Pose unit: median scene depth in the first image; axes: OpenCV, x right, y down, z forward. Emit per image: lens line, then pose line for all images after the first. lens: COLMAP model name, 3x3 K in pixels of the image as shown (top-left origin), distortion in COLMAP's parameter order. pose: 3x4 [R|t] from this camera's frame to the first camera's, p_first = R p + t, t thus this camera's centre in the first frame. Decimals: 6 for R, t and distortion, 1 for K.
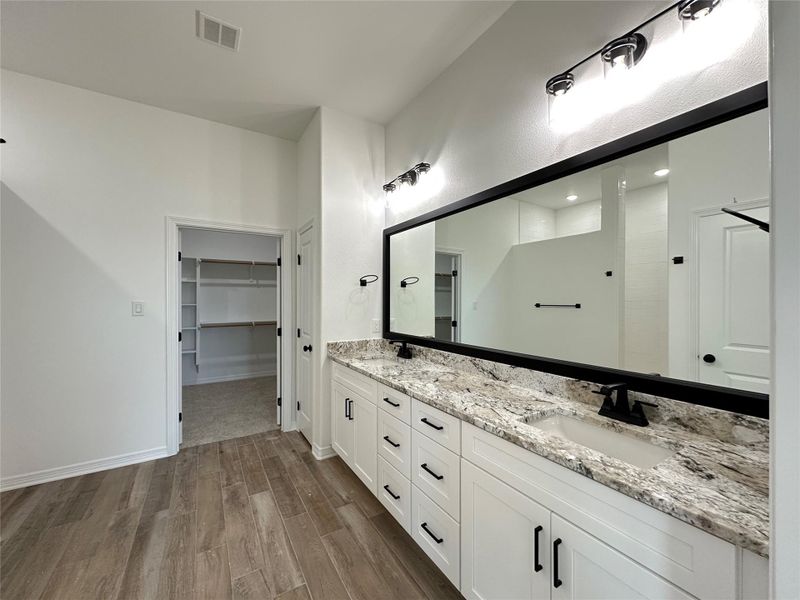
lens RADIAL K [[318.8, 0, 399.8], [0, 318.8, 299.6], [0, 0, 1]] dist [-0.003028, 0.000199]
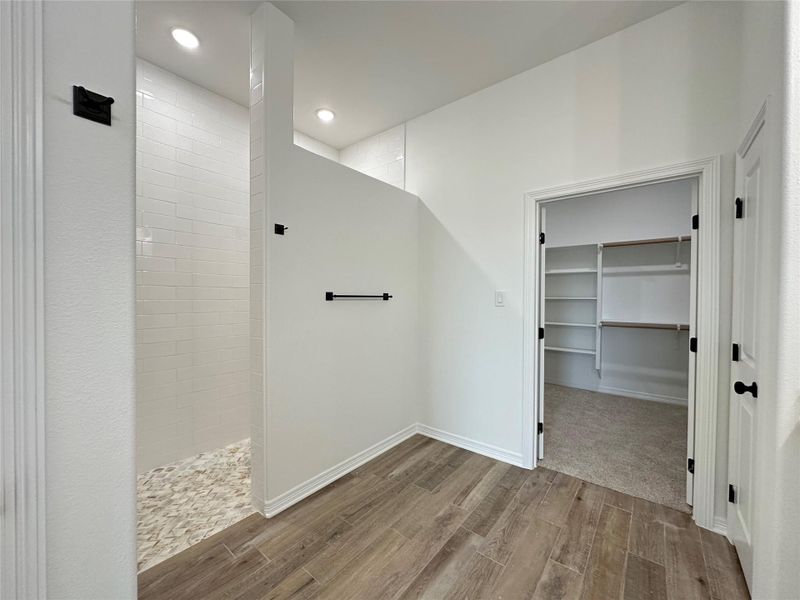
lens RADIAL K [[318.8, 0, 397.5], [0, 318.8, 299.6], [0, 0, 1]] dist [-0.003028, 0.000199]
pose [[0.330361, 0.013454, -0.943759, -0.021438], [-0.005741, 0.999909, 0.012245, 0.021660], [0.943837, 0.001373, 0.330409, 0.404984]]
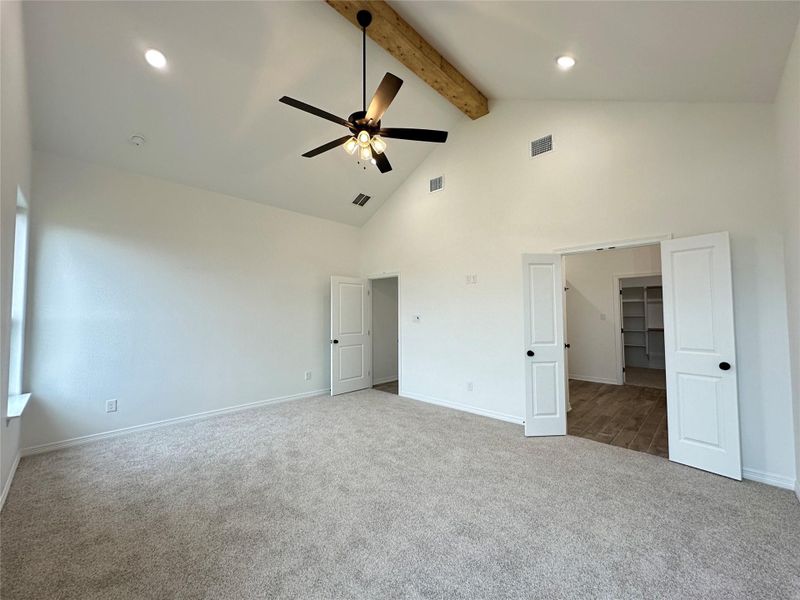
lens RADIAL K [[318.8, 0, 399.8], [0, 318.8, 298.6], [0, 0, 1]] dist [-0.003028, 0.000199]
pose [[0.241980, -0.043447, -0.969308, 1.123537], [0.003666, 0.999031, -0.043864, -0.007735], [0.970274, 0.007061, 0.241905, -1.048283]]
